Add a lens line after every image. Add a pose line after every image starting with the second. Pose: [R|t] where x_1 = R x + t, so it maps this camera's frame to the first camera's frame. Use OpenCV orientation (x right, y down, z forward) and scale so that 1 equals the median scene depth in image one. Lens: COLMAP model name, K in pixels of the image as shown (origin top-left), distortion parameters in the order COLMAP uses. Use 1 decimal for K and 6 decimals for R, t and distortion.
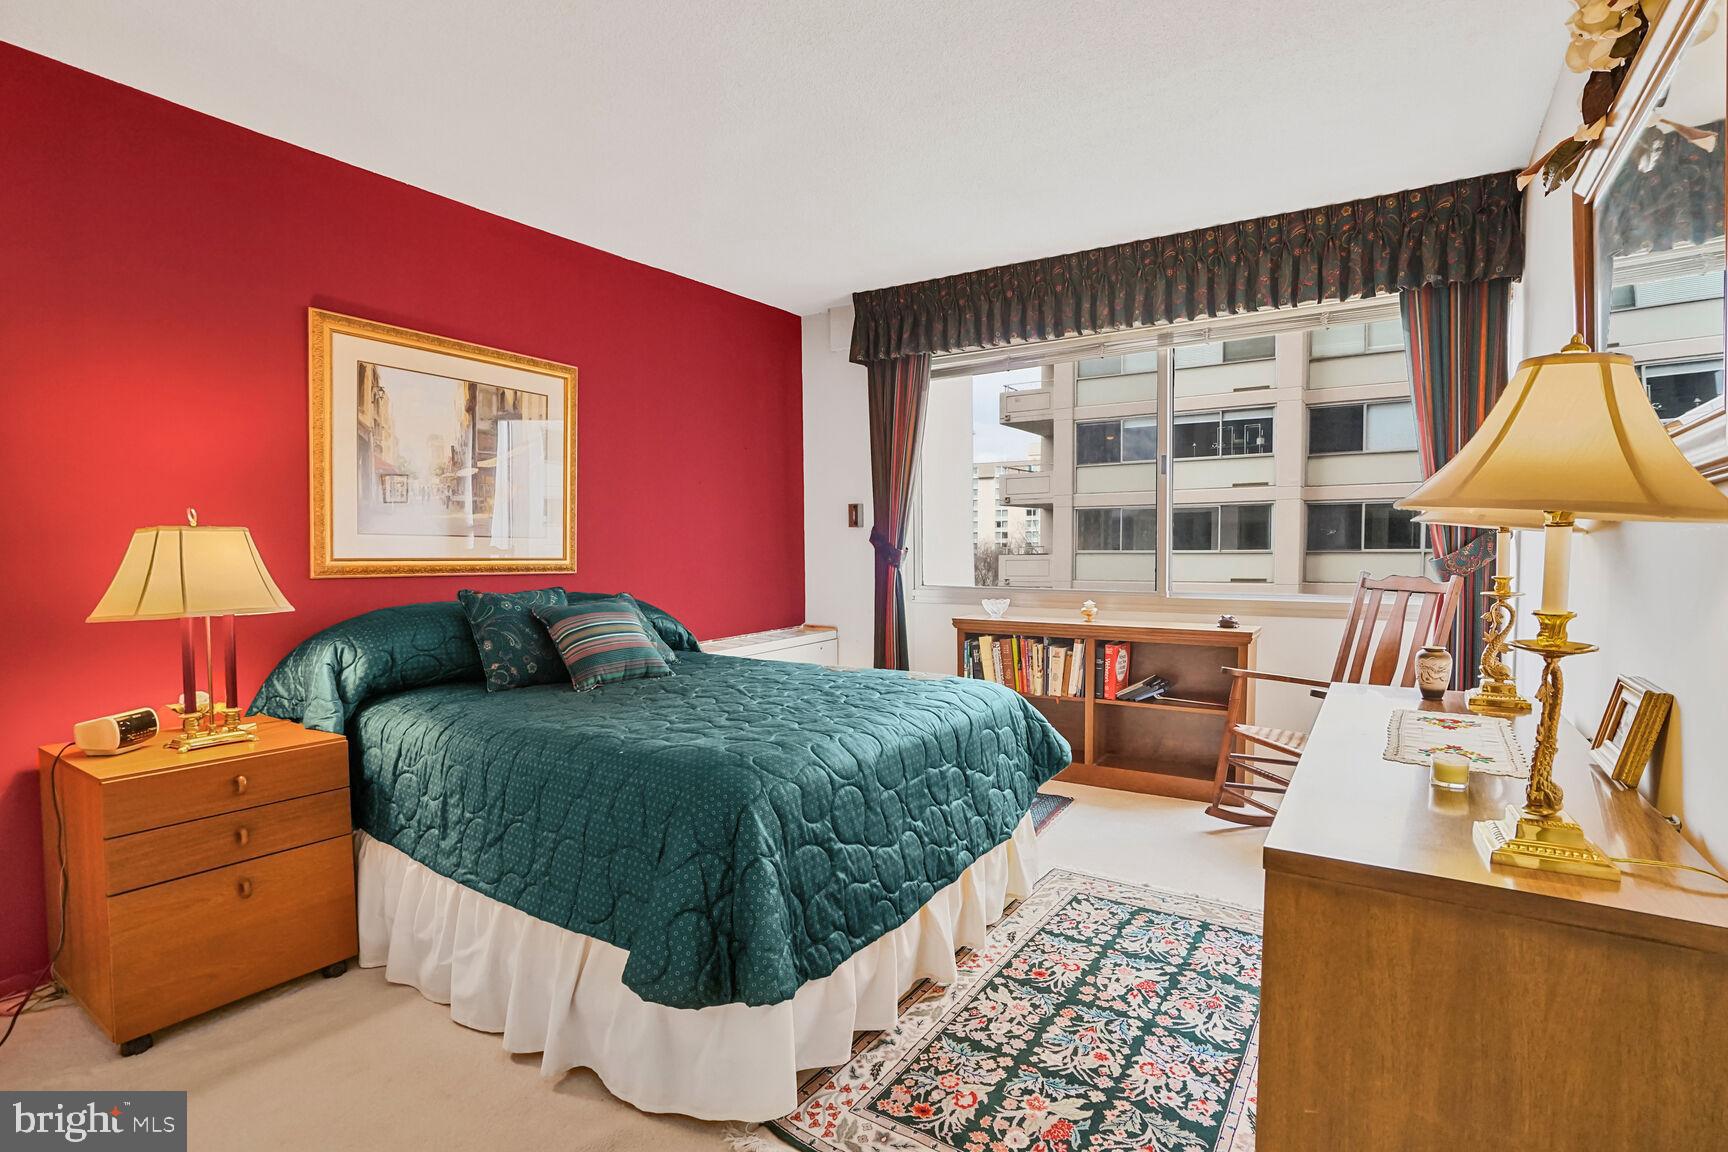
lens RADIAL K [[817.3, 0, 877.4], [0, 817.3, 569.8], [0, 0, 1]] dist [-0.030664, 0.000971]
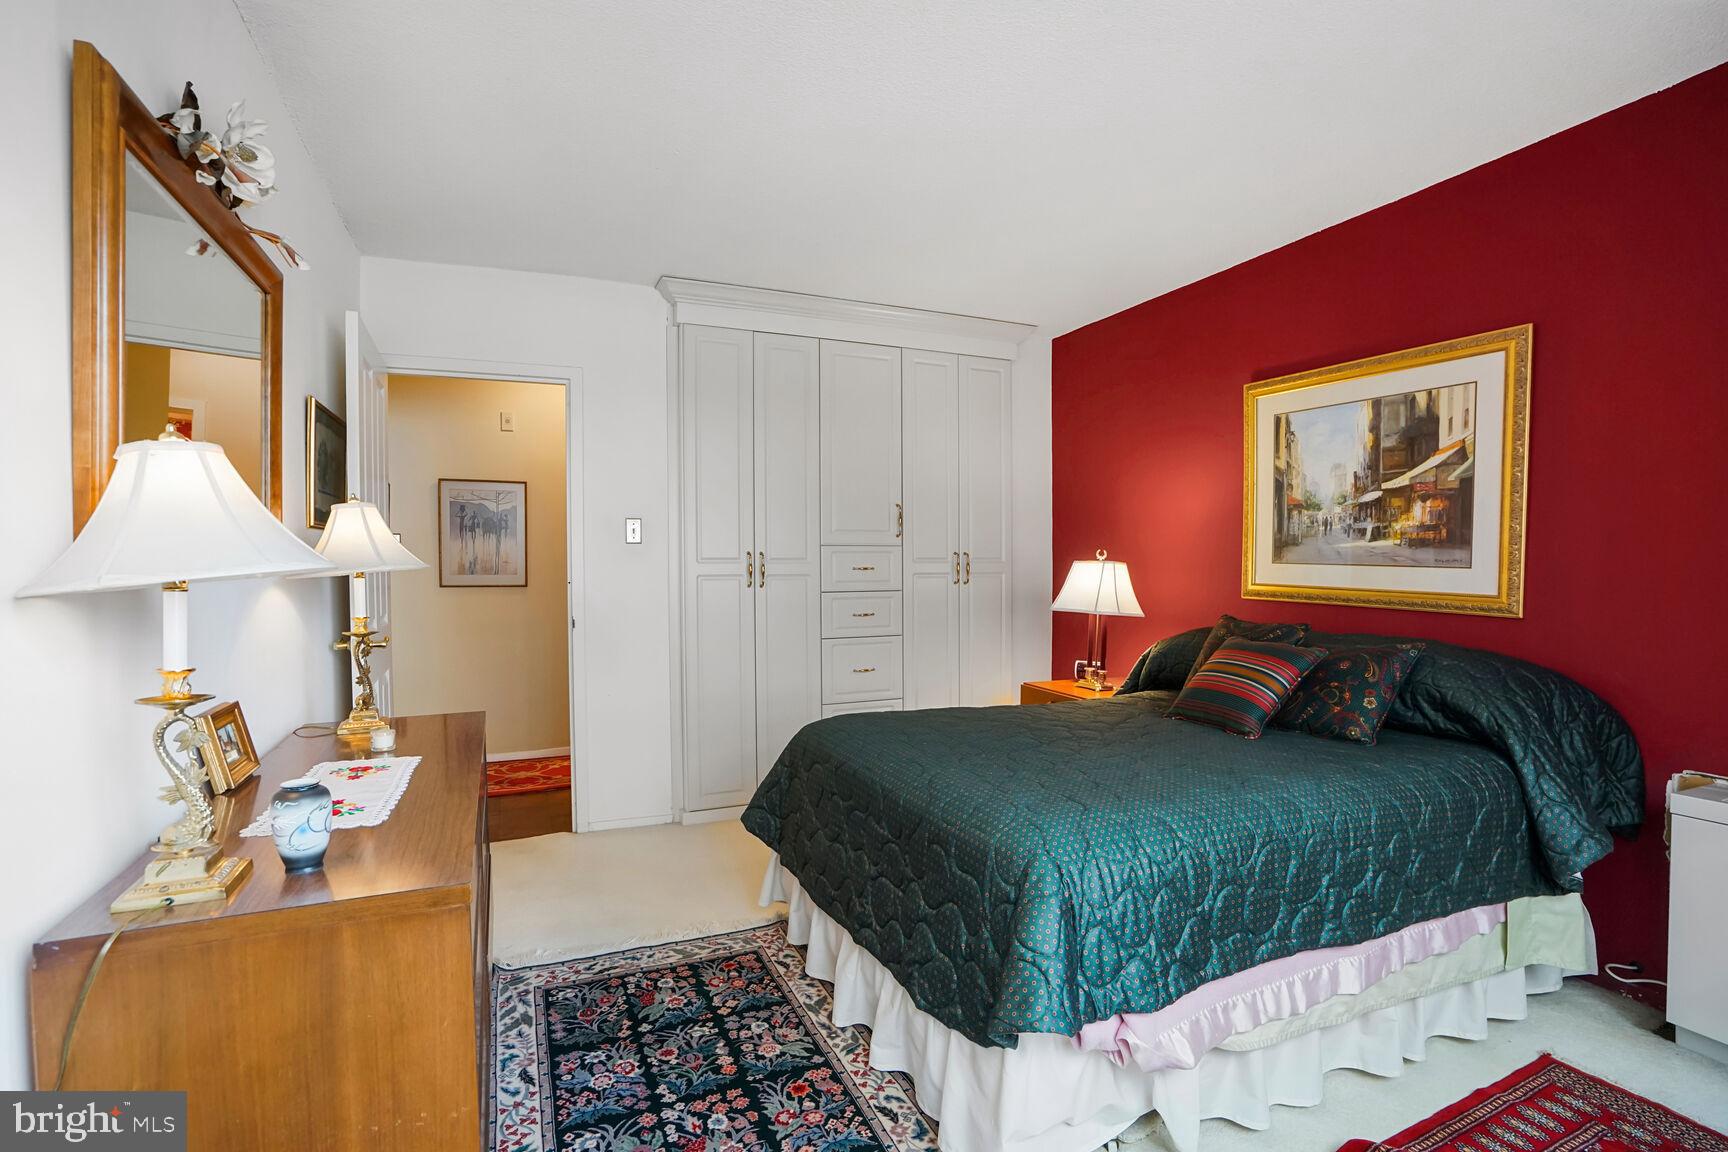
lens RADIAL K [[817.3, 0, 875.0], [0, 817.3, 568.8], [0, 0, 1]] dist [-0.030664, 0.000971]
pose [[-0.543341, 0.015676, -0.839366, 0.993324], [-0.017040, 0.999414, 0.029696, -0.093096], [0.839339, 0.030438, -0.542755, 1.734993]]
